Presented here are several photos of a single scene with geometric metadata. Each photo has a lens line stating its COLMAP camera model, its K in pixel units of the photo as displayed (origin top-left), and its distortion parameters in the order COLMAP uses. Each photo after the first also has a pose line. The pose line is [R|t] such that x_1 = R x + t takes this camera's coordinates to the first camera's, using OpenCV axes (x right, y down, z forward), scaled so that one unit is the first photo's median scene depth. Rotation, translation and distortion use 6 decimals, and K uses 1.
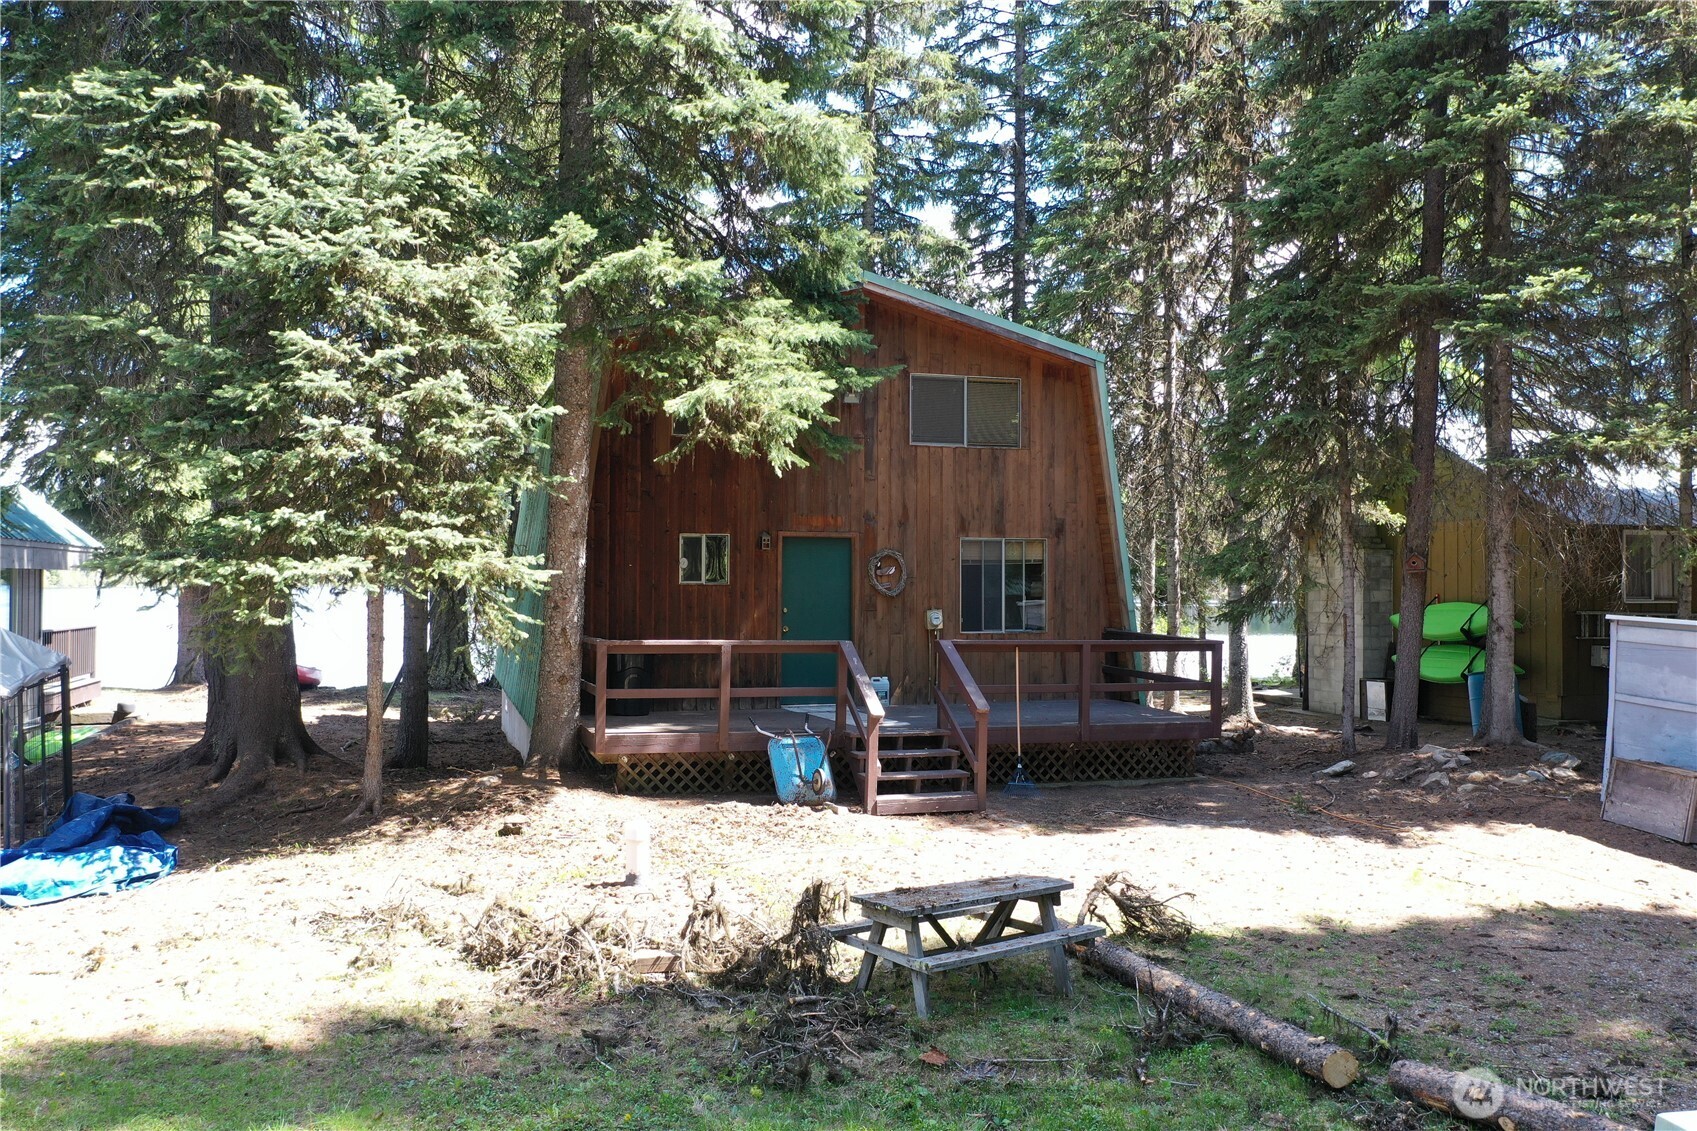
lens RADIAL K [[1286.0, 0, 848.5], [0, 1286.0, 565.5], [0, 0, 1]] dist [-0.043371, -0.002540]
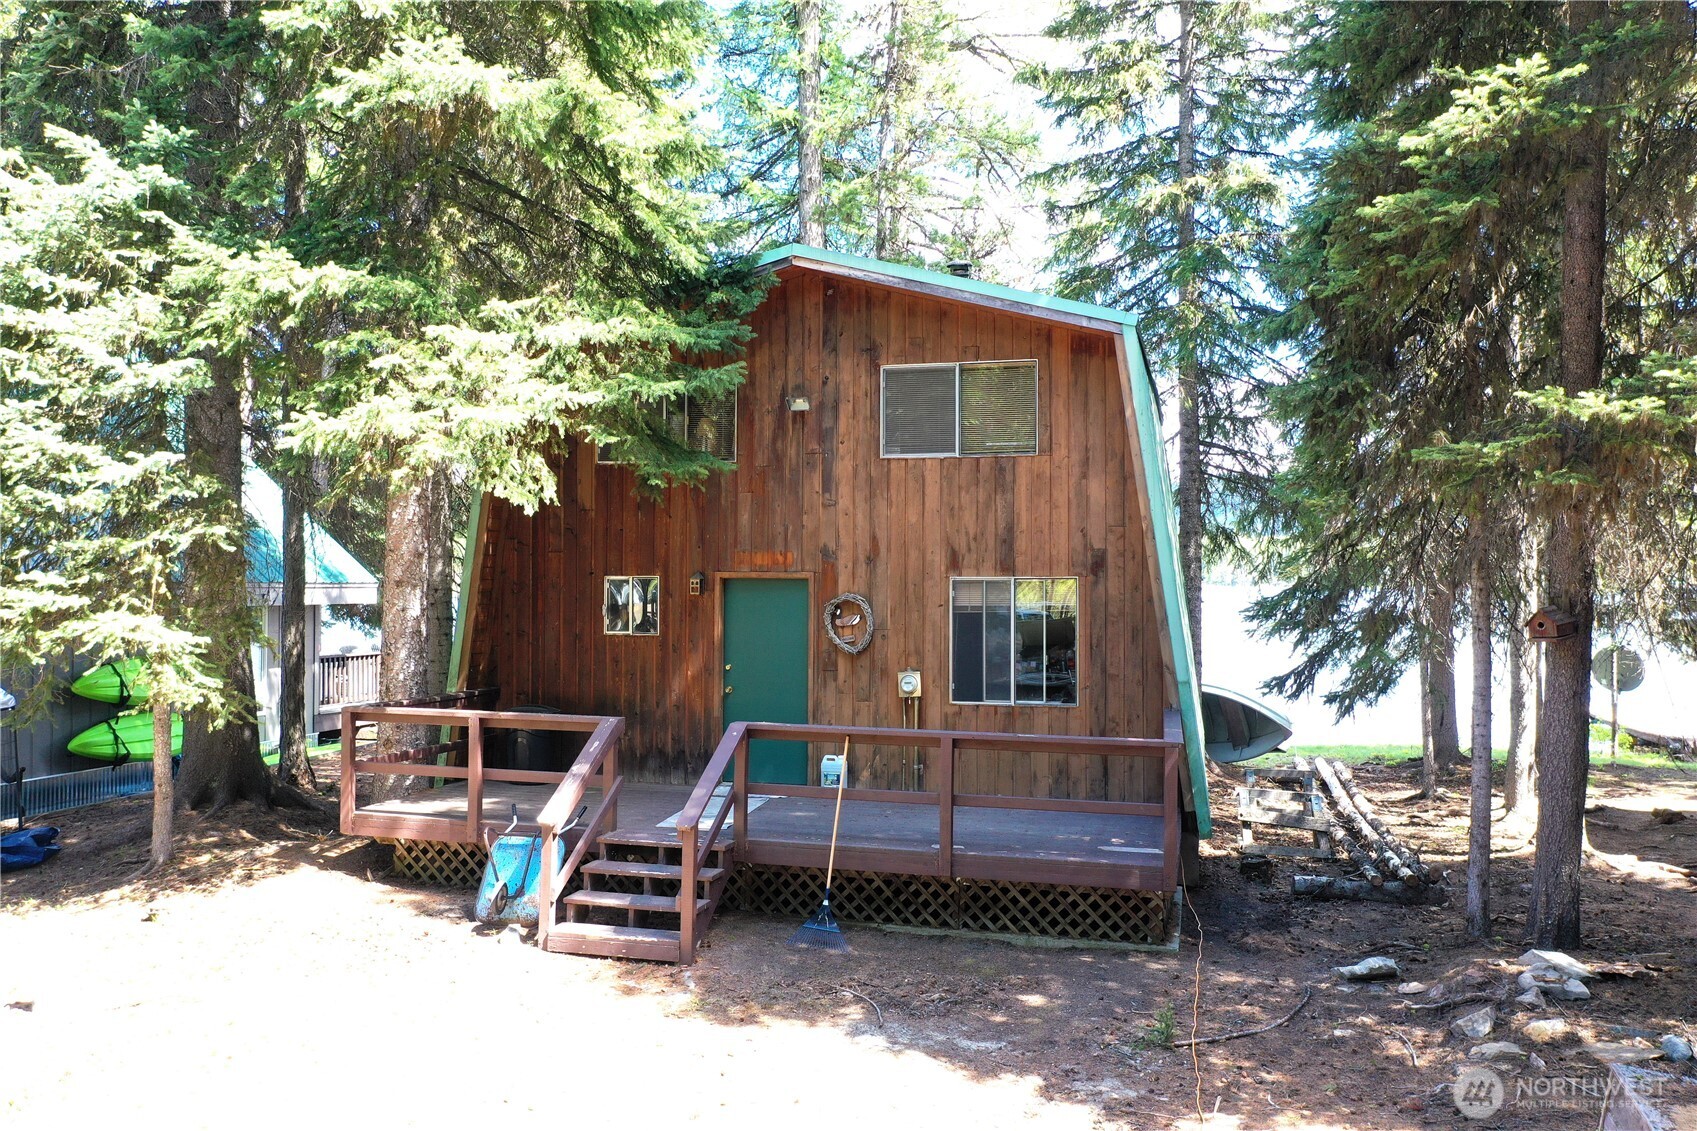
lens RADIAL K [[1286.0, 0, 848.5], [0, 1286.0, 565.5], [0, 0, 1]] dist [-0.043371, -0.002540]
pose [[0.858708, -0.007840, -0.512405, 0.432538], [0.005221, 0.999965, -0.006551, -0.024273], [0.512438, 0.002950, 0.858719, 0.326211]]
